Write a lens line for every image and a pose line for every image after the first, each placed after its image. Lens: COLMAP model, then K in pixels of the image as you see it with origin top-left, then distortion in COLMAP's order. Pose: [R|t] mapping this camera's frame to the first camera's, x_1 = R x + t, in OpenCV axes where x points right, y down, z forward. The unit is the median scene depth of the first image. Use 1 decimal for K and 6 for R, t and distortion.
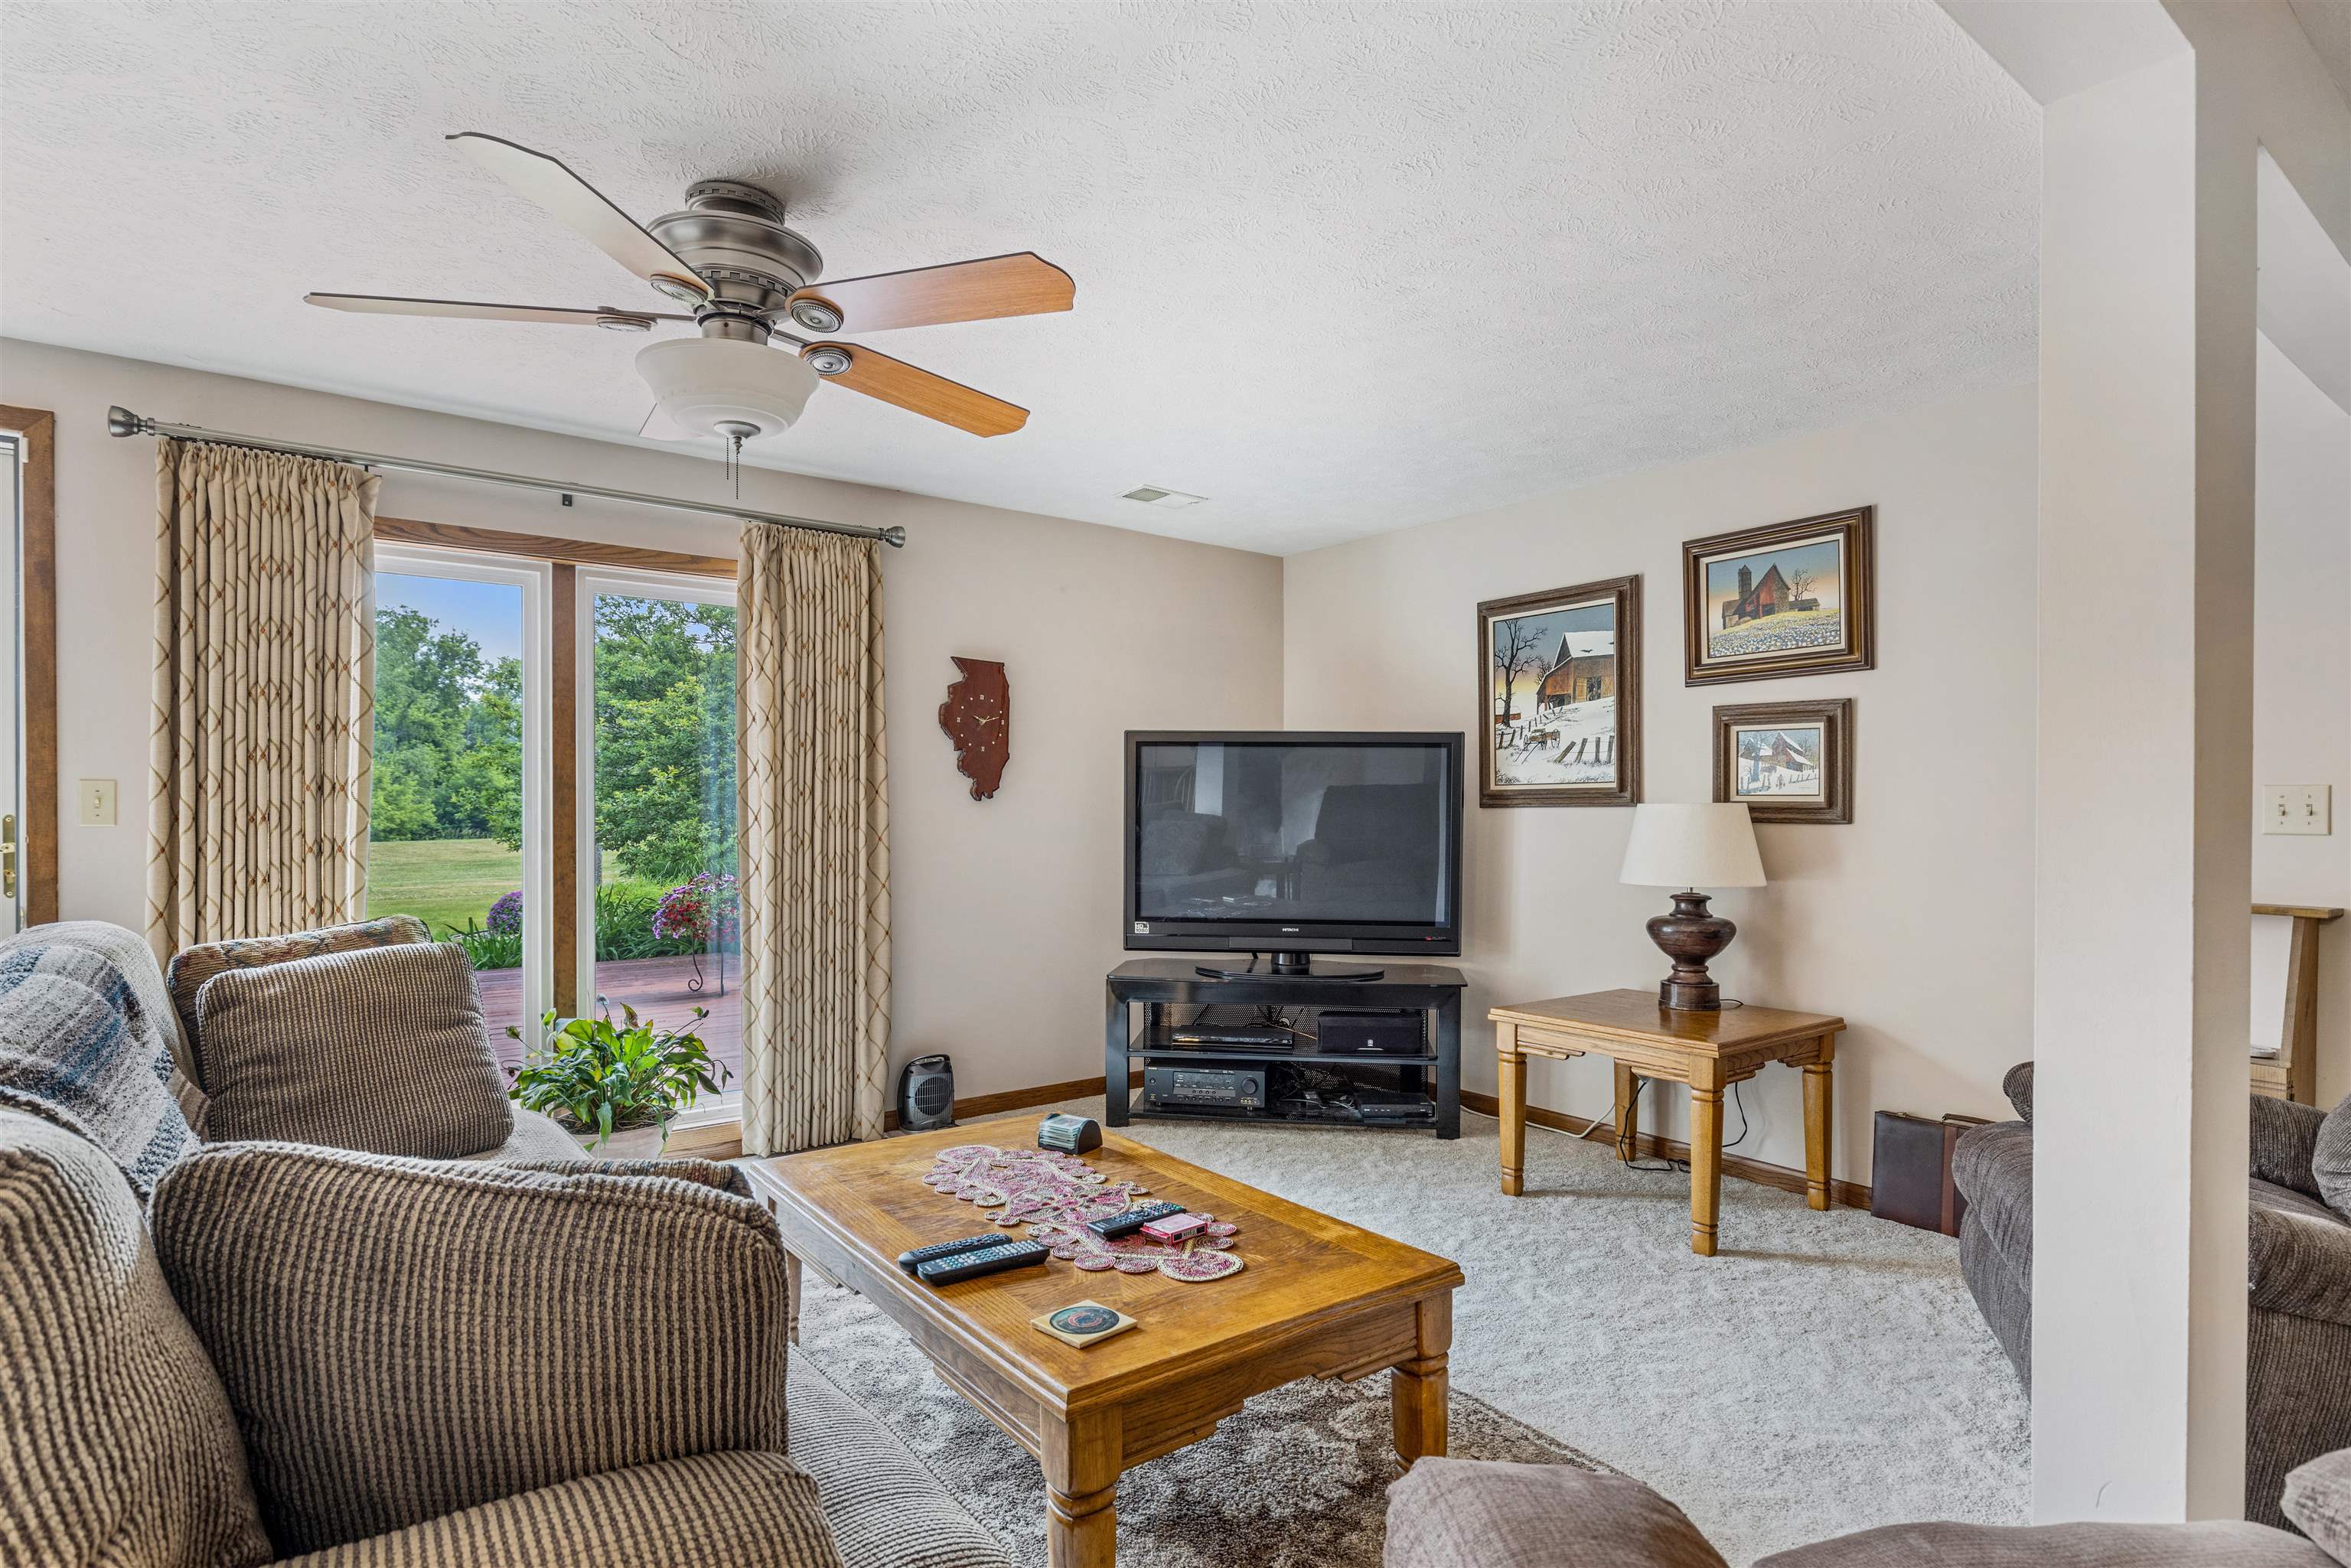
lens RADIAL K [[1213.6, 0, 1172.5], [0, 1213.6, 797.3], [0, 0, 1]] dist [0.001543, 0.000093]
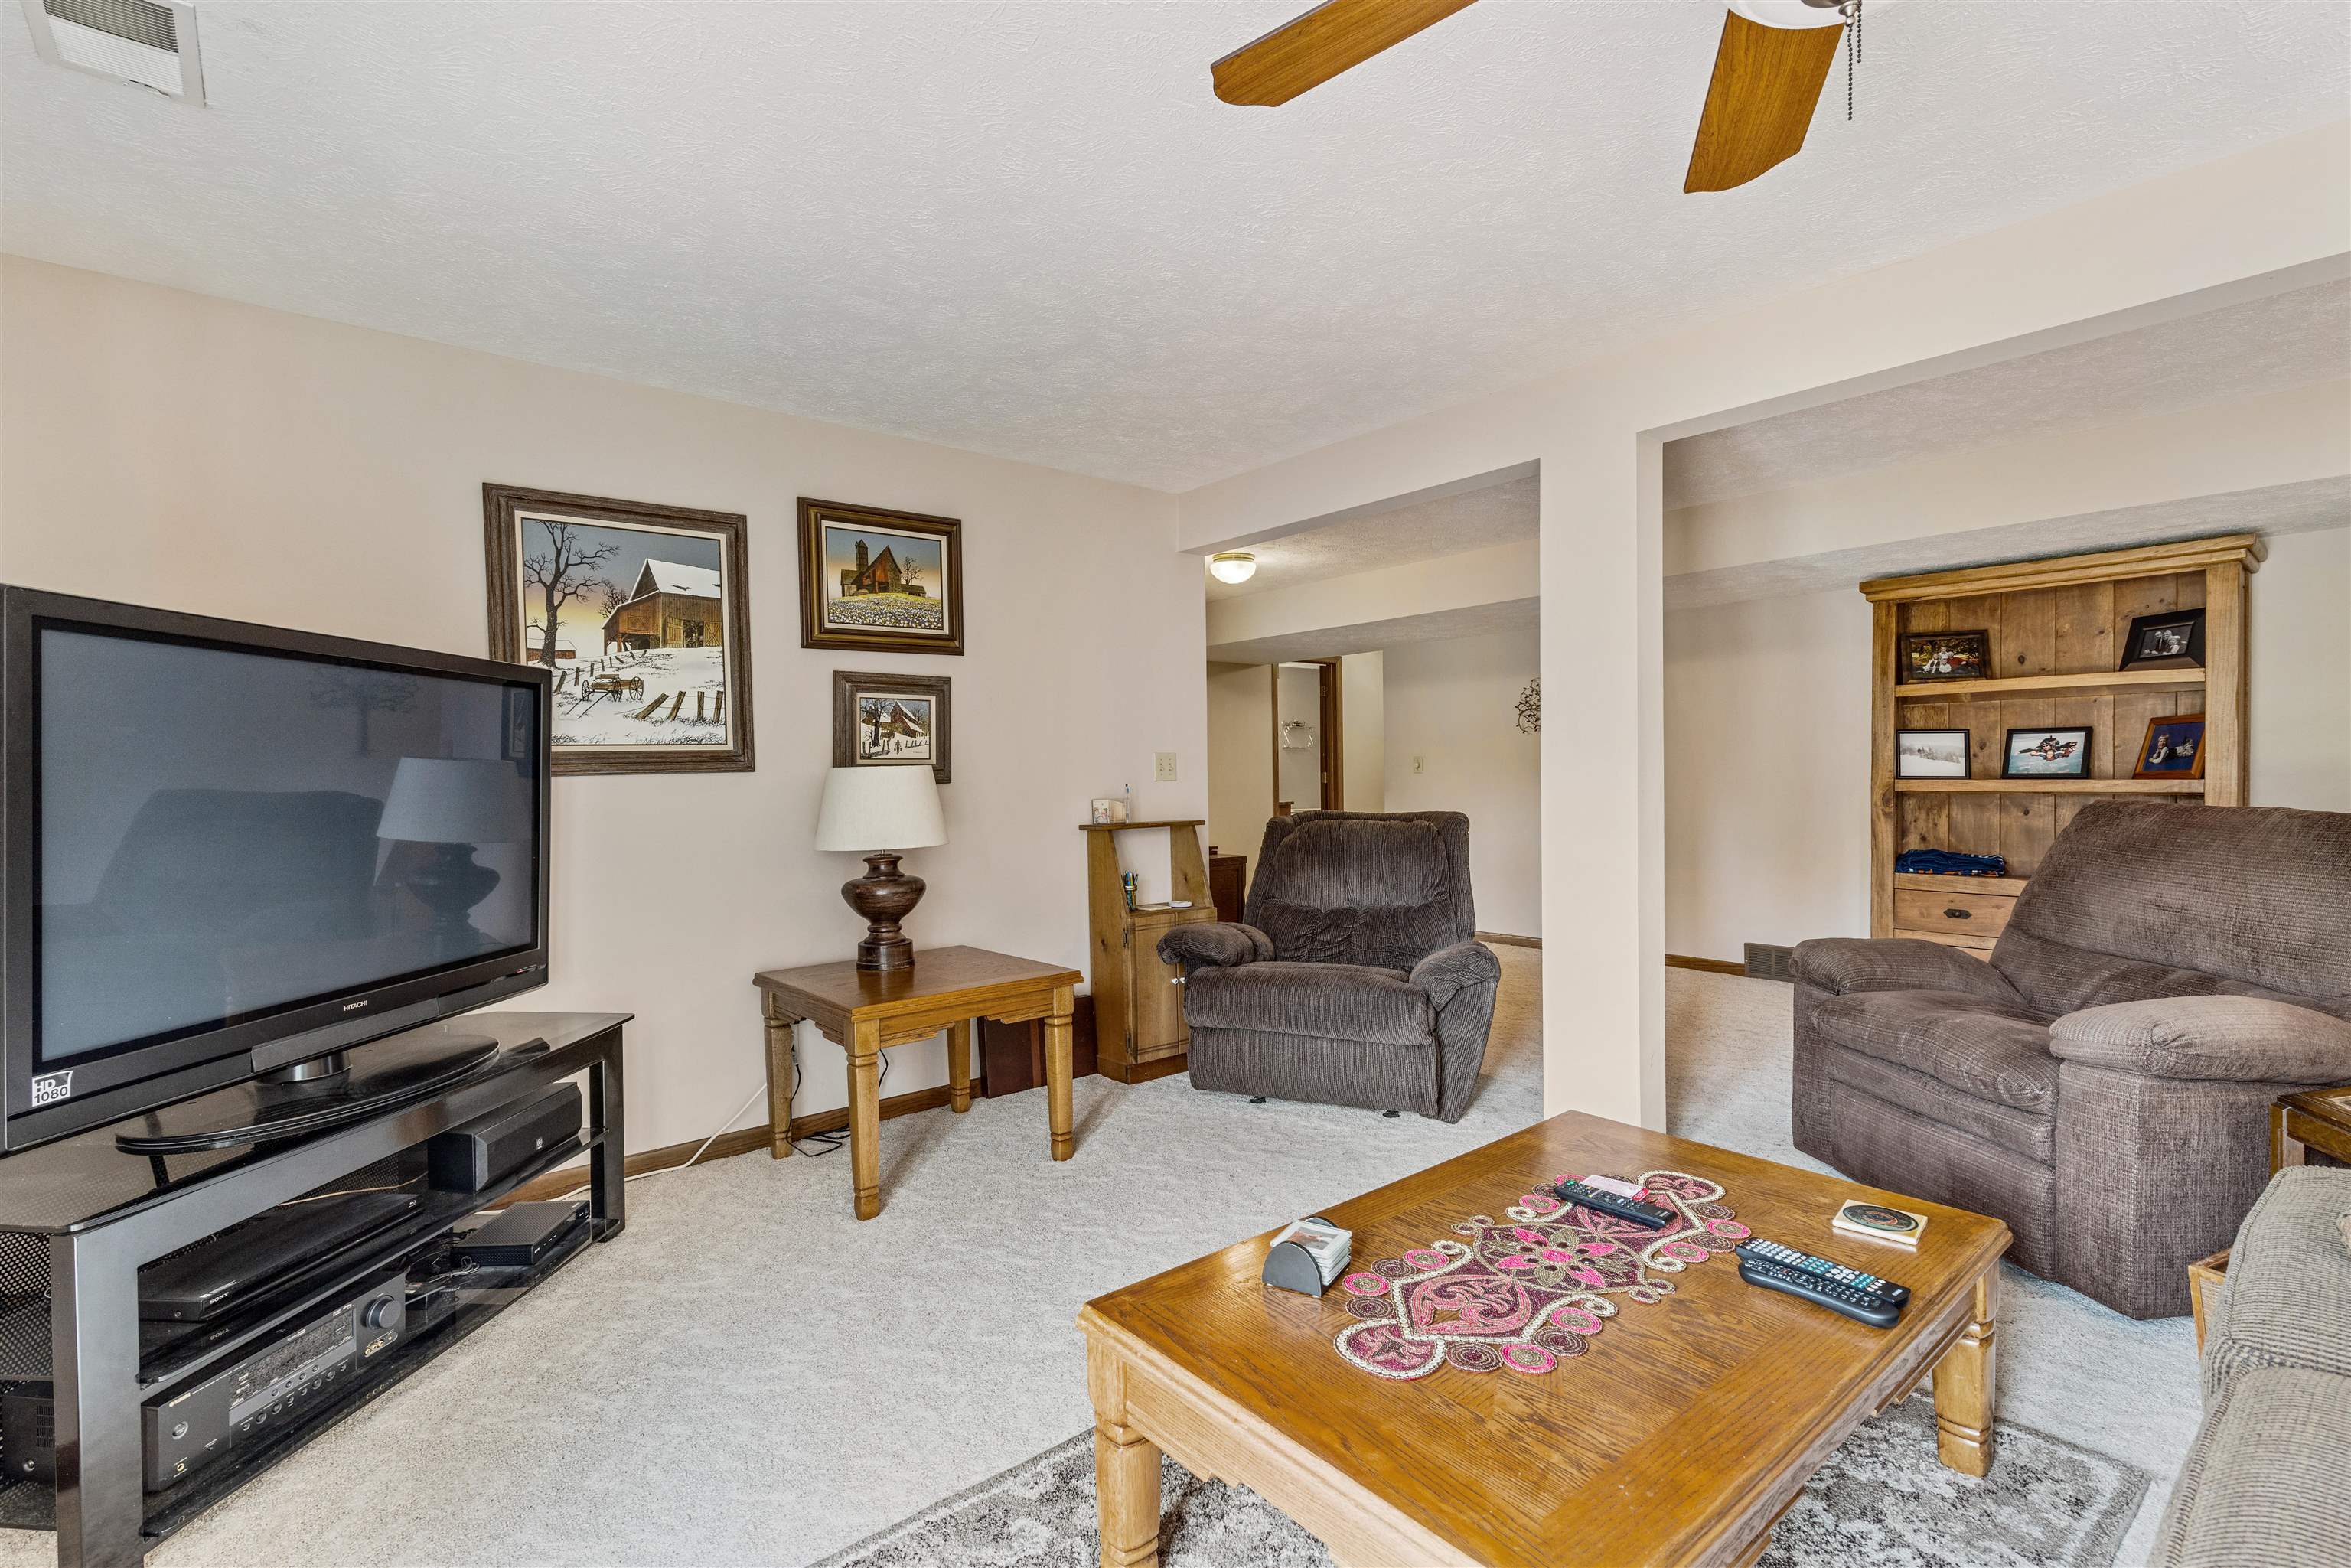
lens RADIAL K [[1070.0, 0, 1173.7], [0, 1070.0, 782.4], [0, 0, 1]] dist [0.003012, 0.000309]
pose [[-0.044668, -0.015480, 0.998882, -0.429869], [0.006917, 0.999851, 0.015804, 0.005197], [-0.998978, 0.007615, -0.044554, 0.712289]]
